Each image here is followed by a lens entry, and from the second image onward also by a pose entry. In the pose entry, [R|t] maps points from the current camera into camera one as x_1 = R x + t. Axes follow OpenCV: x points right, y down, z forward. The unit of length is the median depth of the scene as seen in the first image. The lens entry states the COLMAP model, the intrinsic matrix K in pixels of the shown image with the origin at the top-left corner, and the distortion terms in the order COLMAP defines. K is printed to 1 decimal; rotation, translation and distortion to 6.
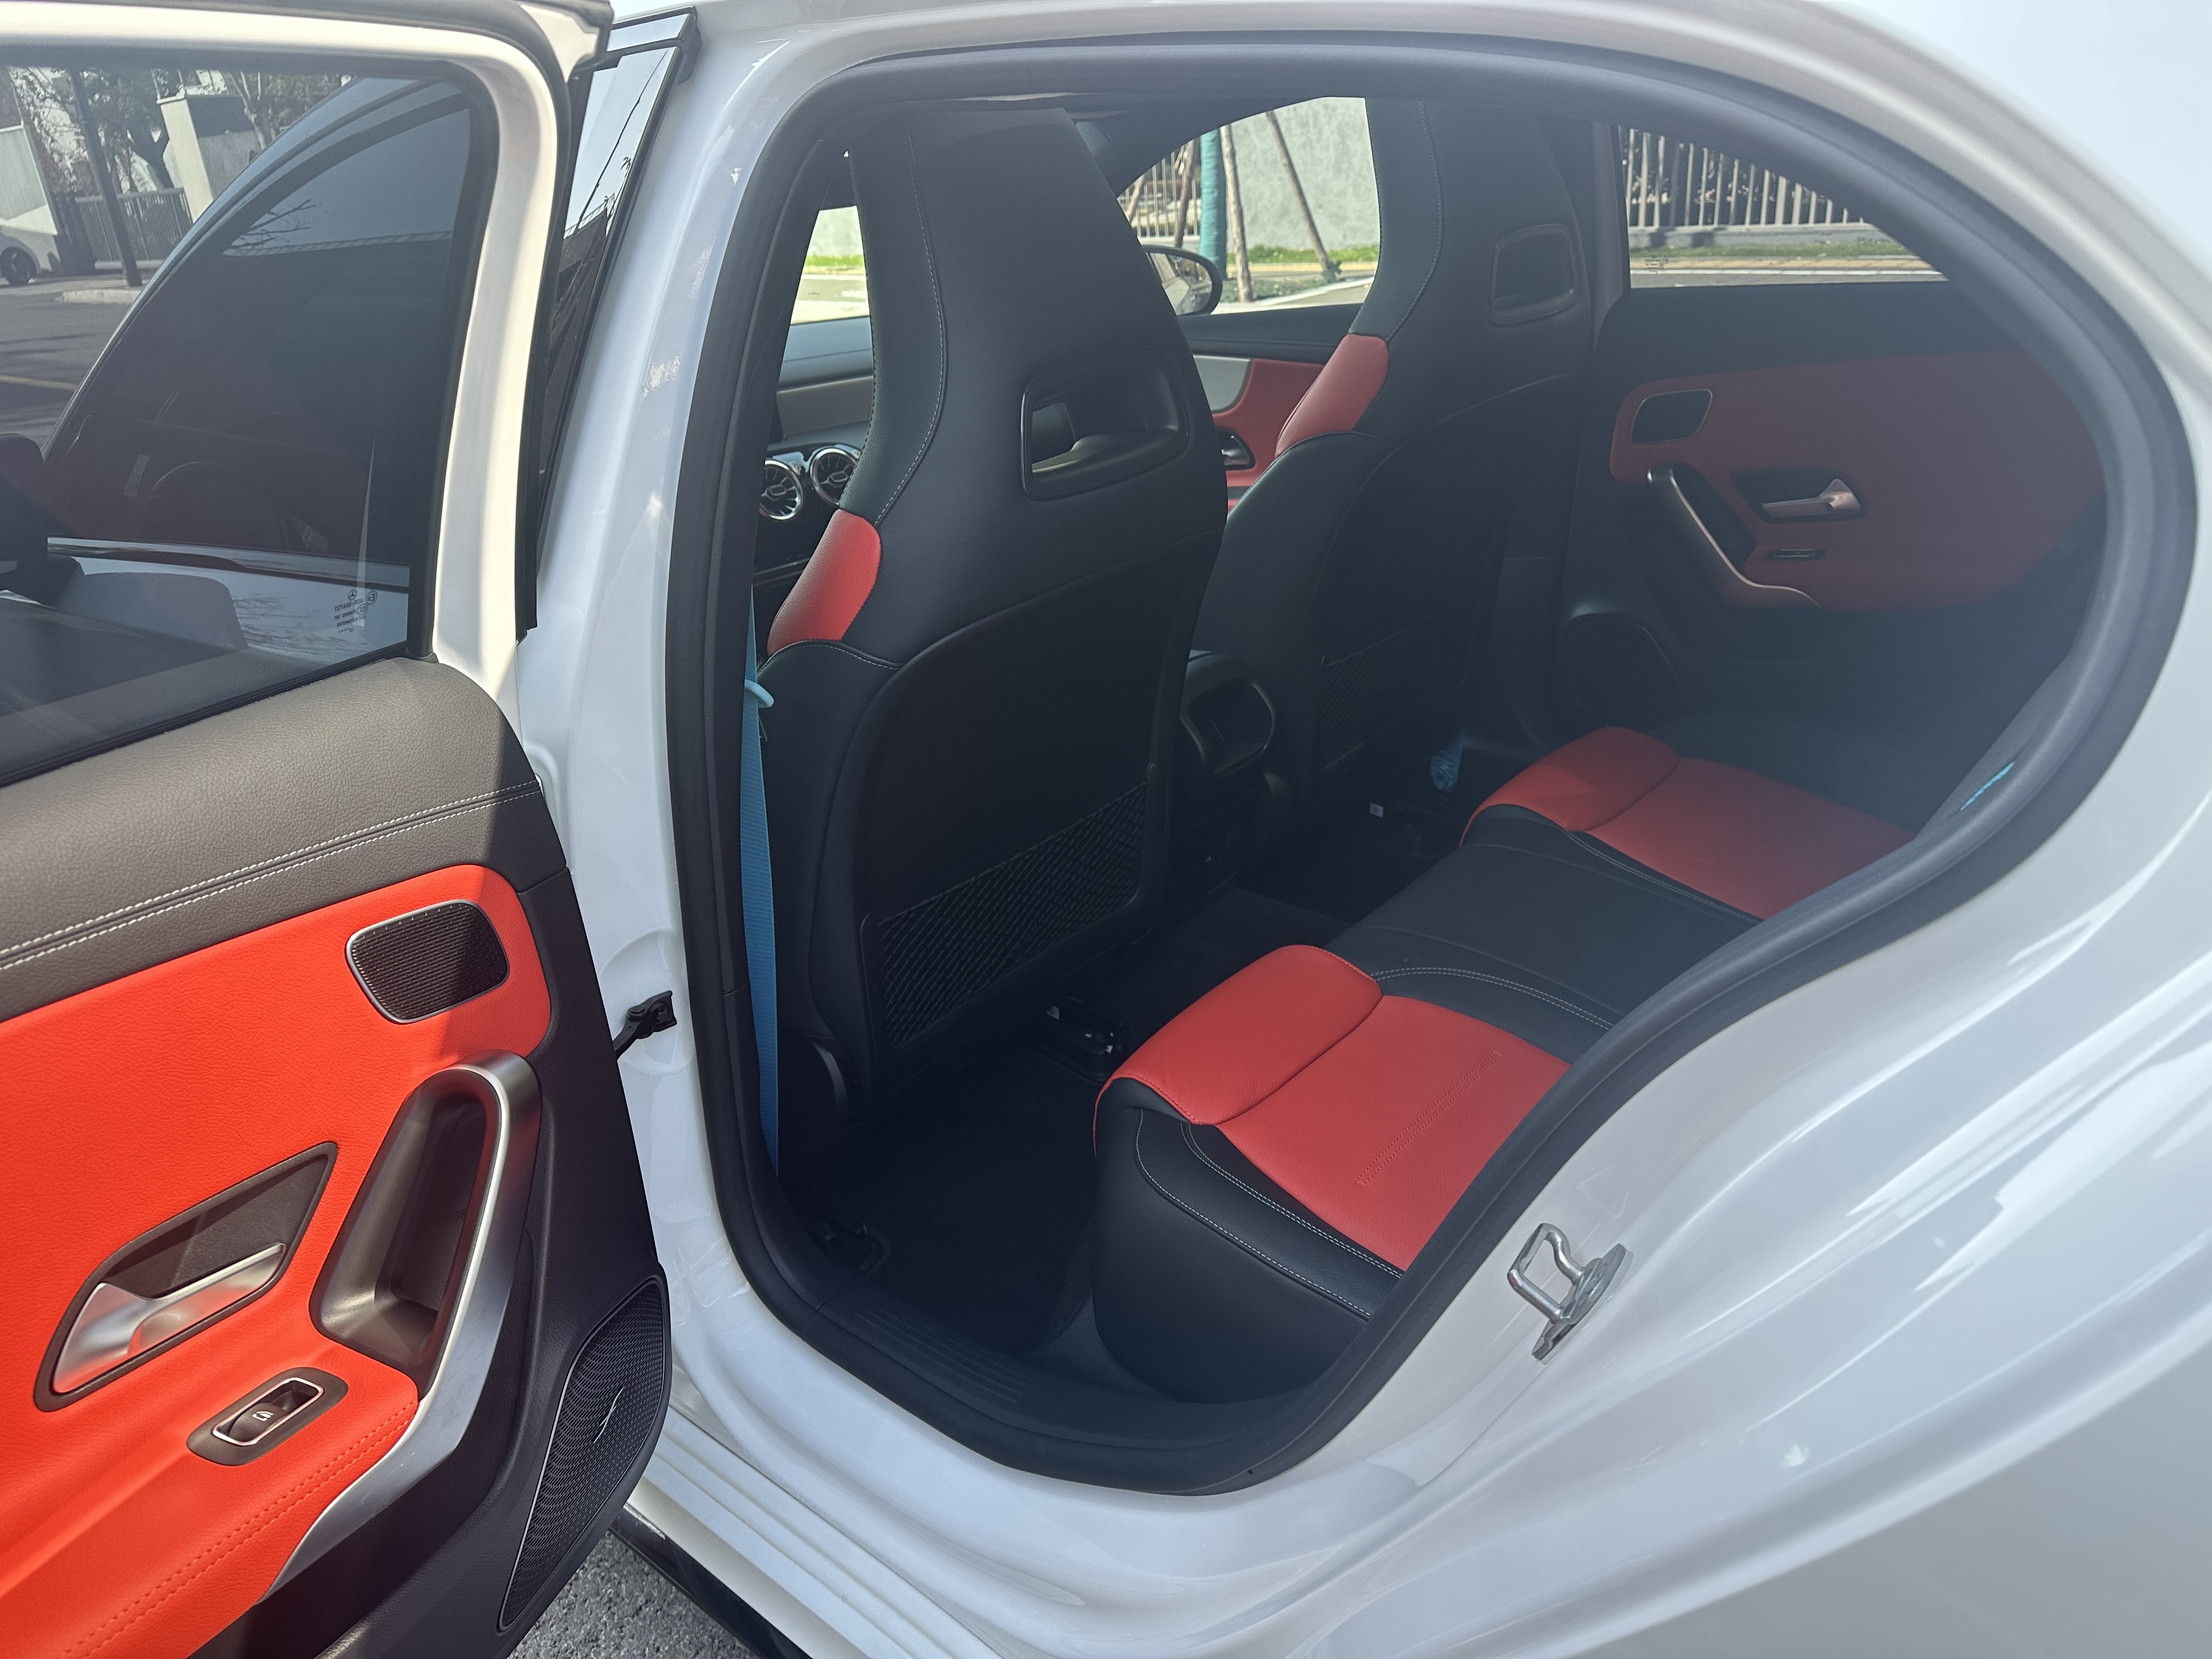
lens RADIAL K [[1534.0, 0, 1108.3], [0, 1534.0, 822.6], [0, 0, 1]] dist [0.158020, -0.332841]
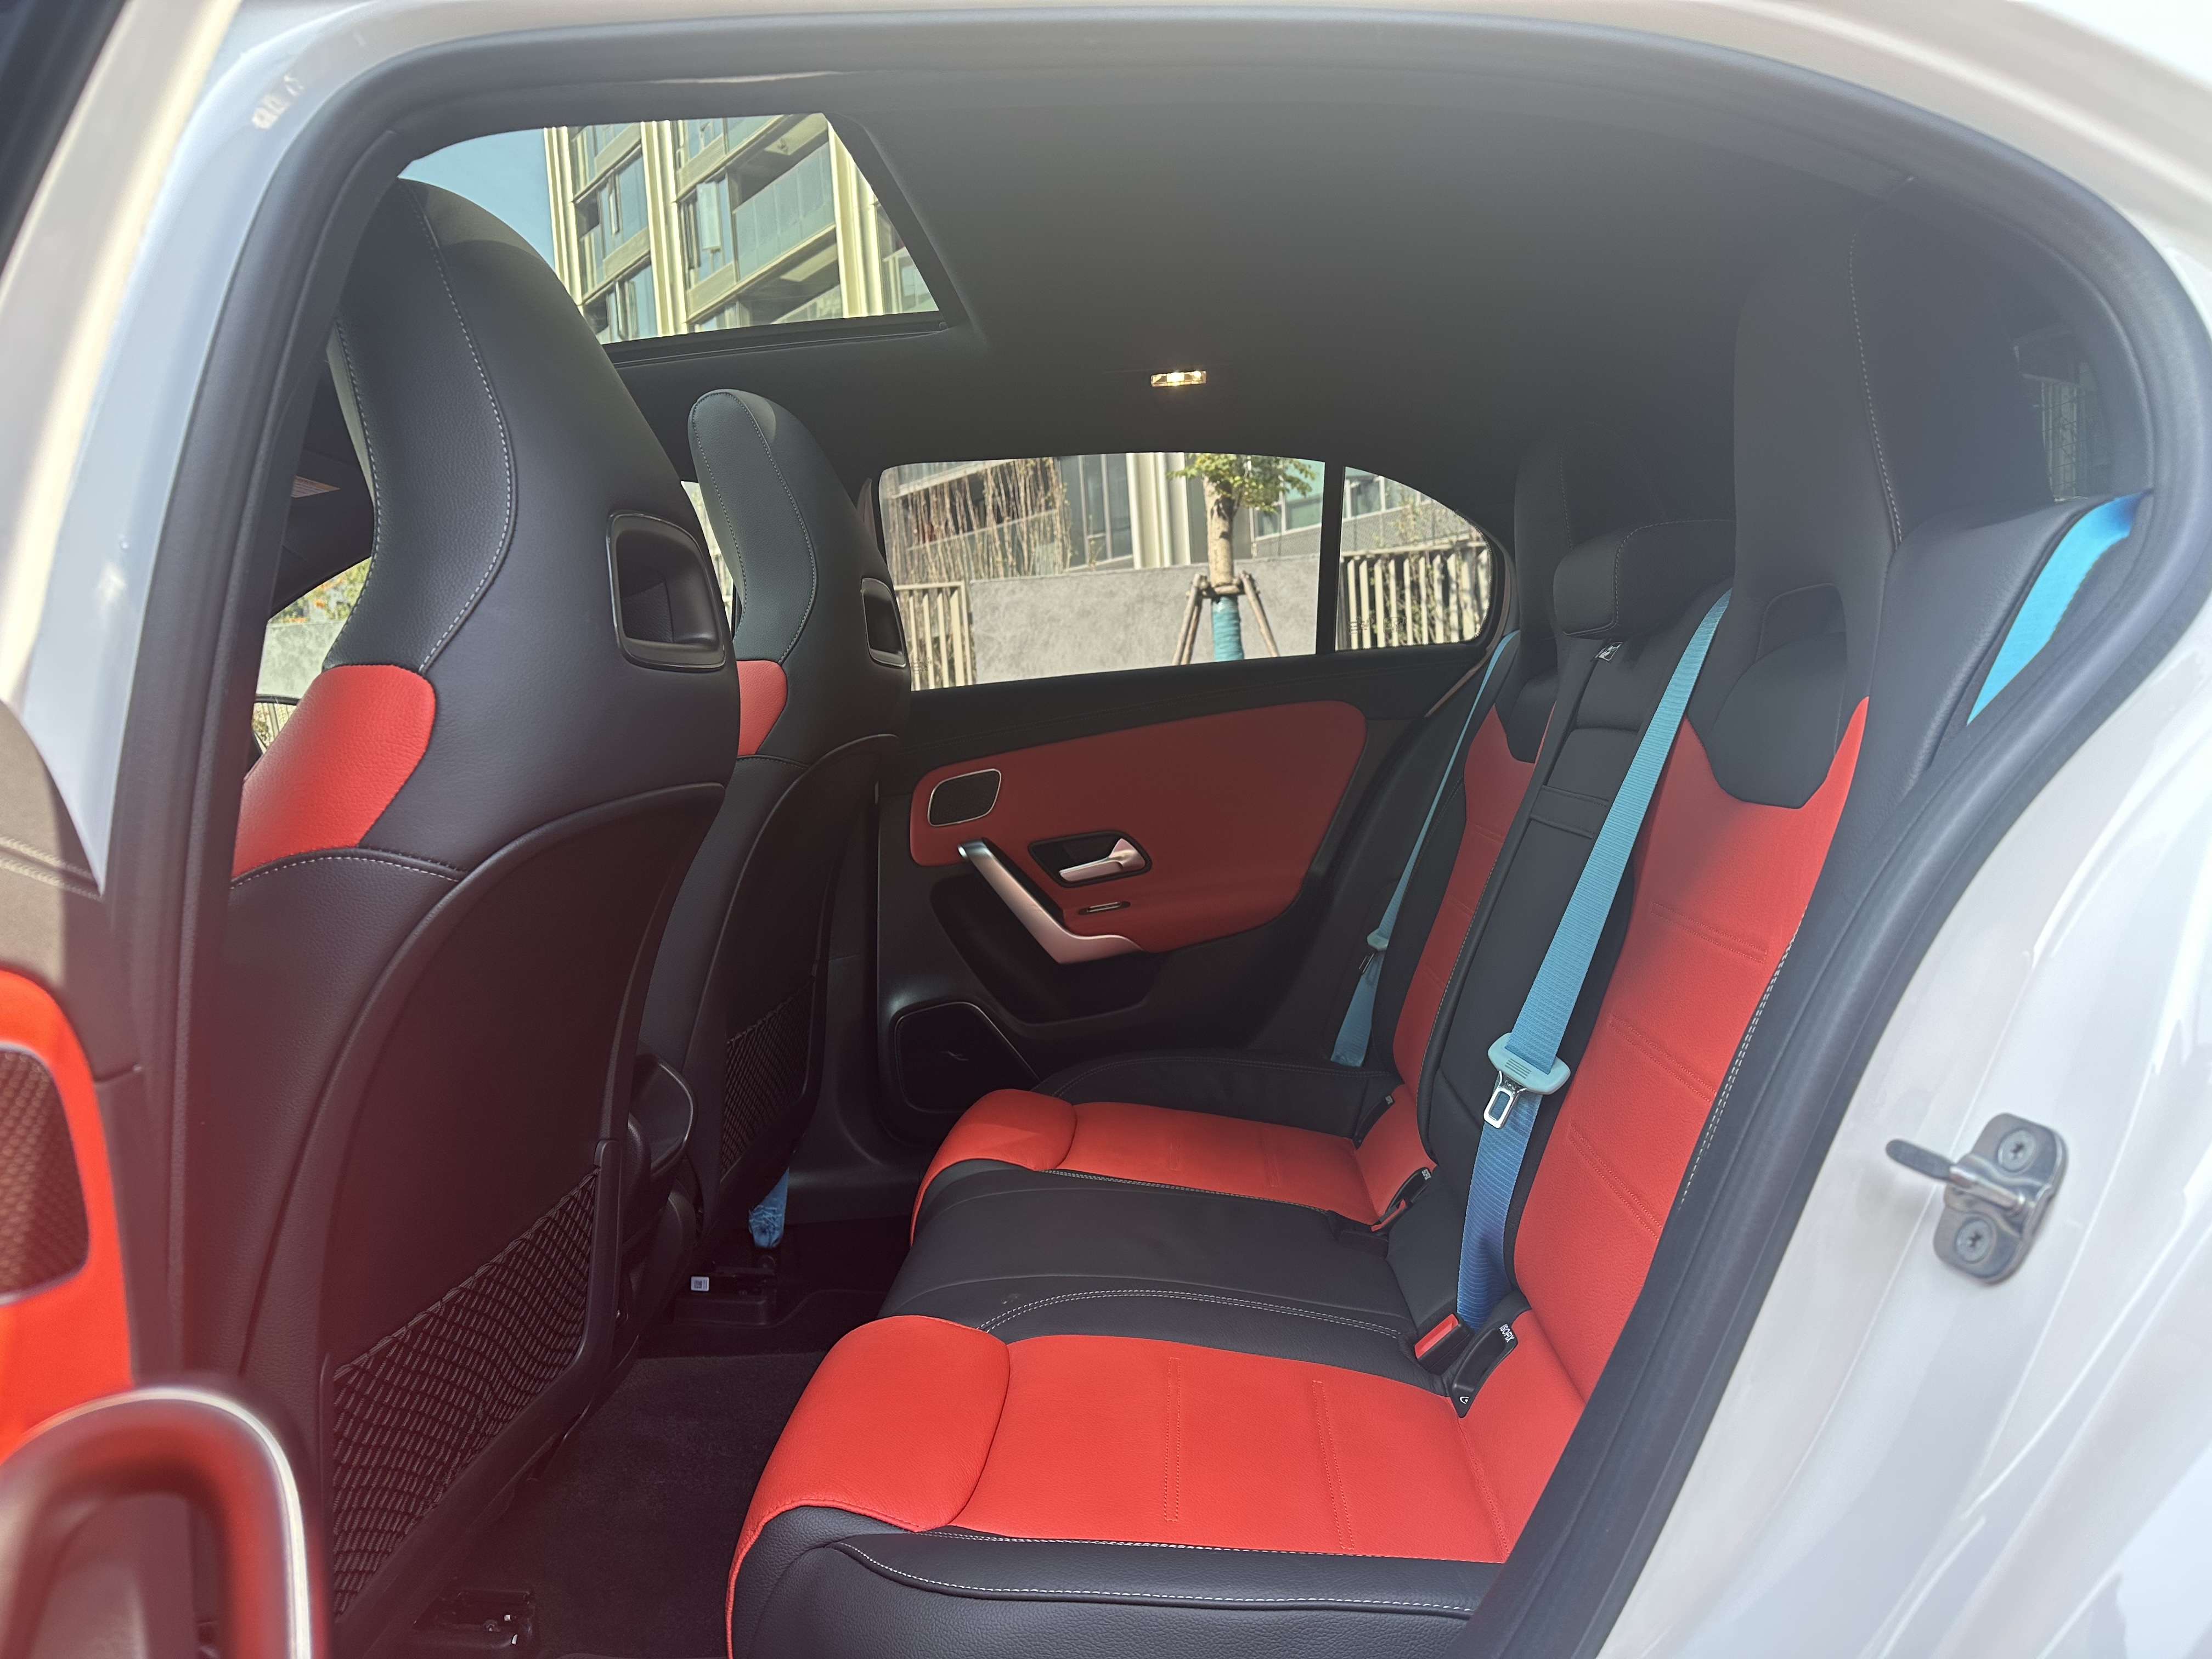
lens RADIAL K [[1534.0, 0, 1108.3], [0, 1534.0, 822.6], [0, 0, 1]] dist [0.158020, -0.332841]
pose [[0.774461, -0.011081, 0.632524, -0.231942], [0.265705, 0.913079, -0.309333, 0.106008], [-0.574117, 0.407631, 0.710089, 0.243154]]
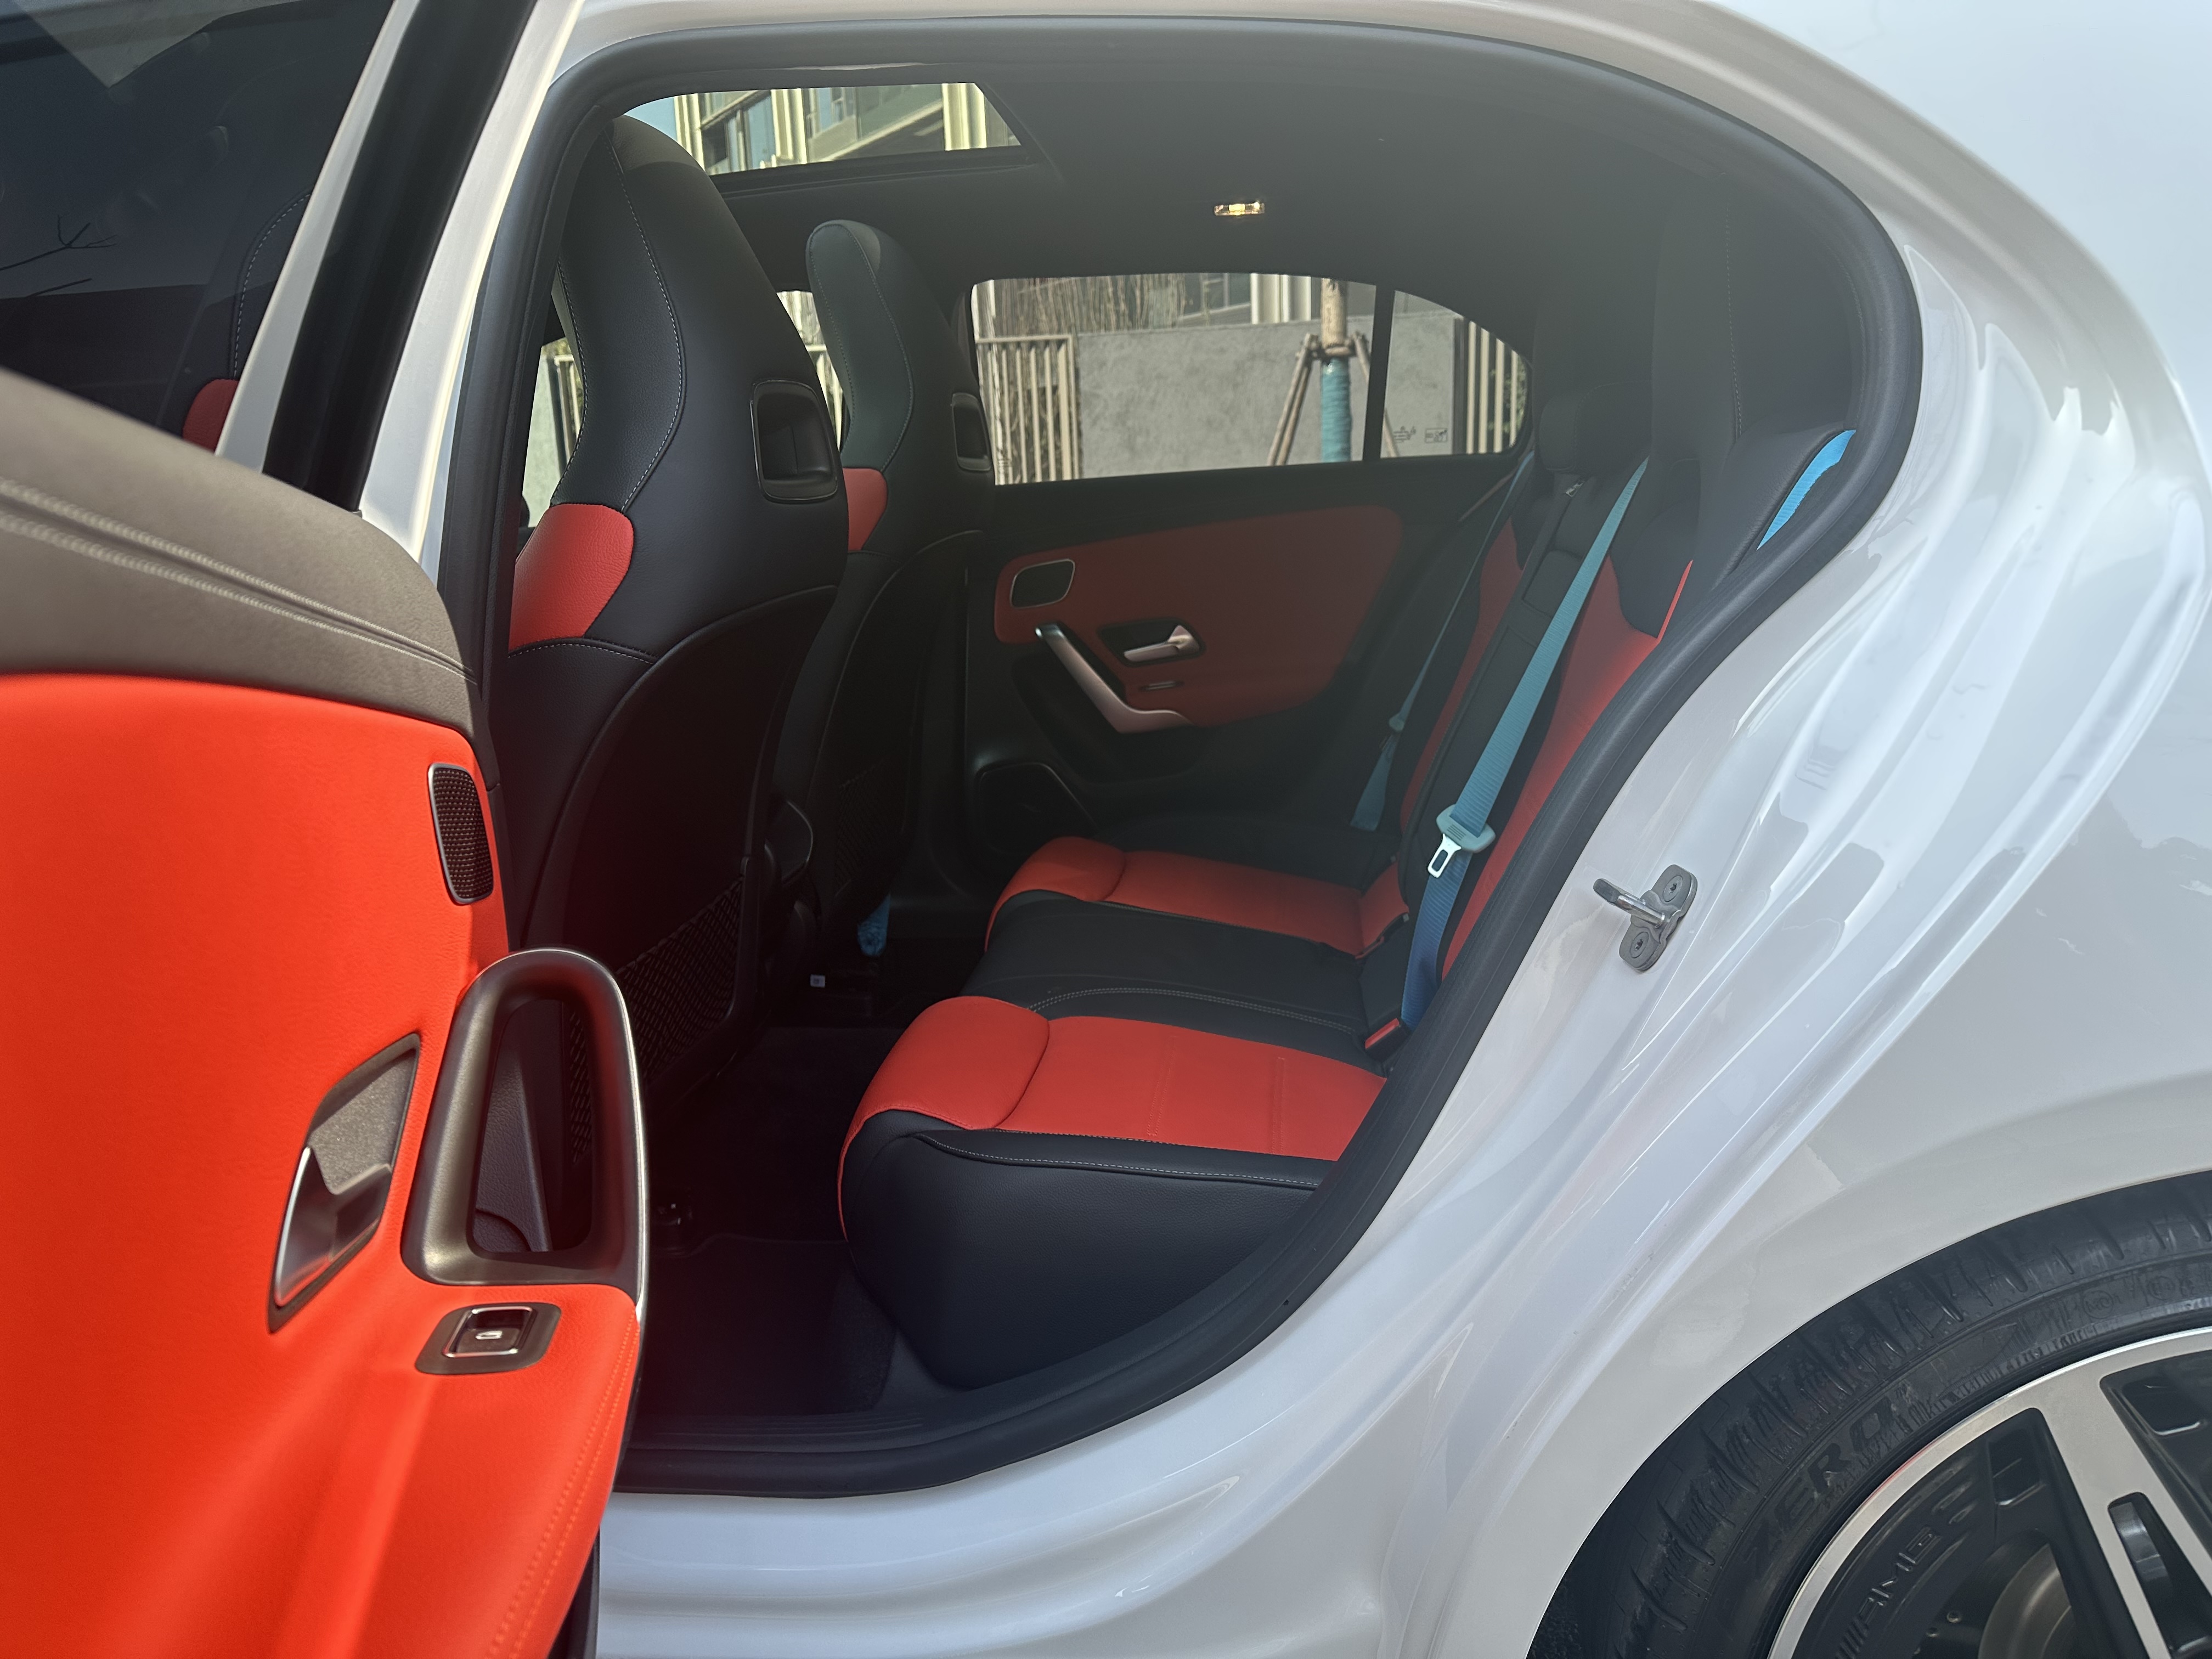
lens RADIAL K [[1544.0, 0, 1112.0], [0, 1544.0, 835.1], [0, 0, 1]] dist [0.144489, -0.218821]
pose [[0.816012, -0.079276, 0.572572, -0.310072], [0.214512, 0.961348, -0.172611, 0.149670], [-0.536757, 0.263676, 0.801478, 0.084752]]
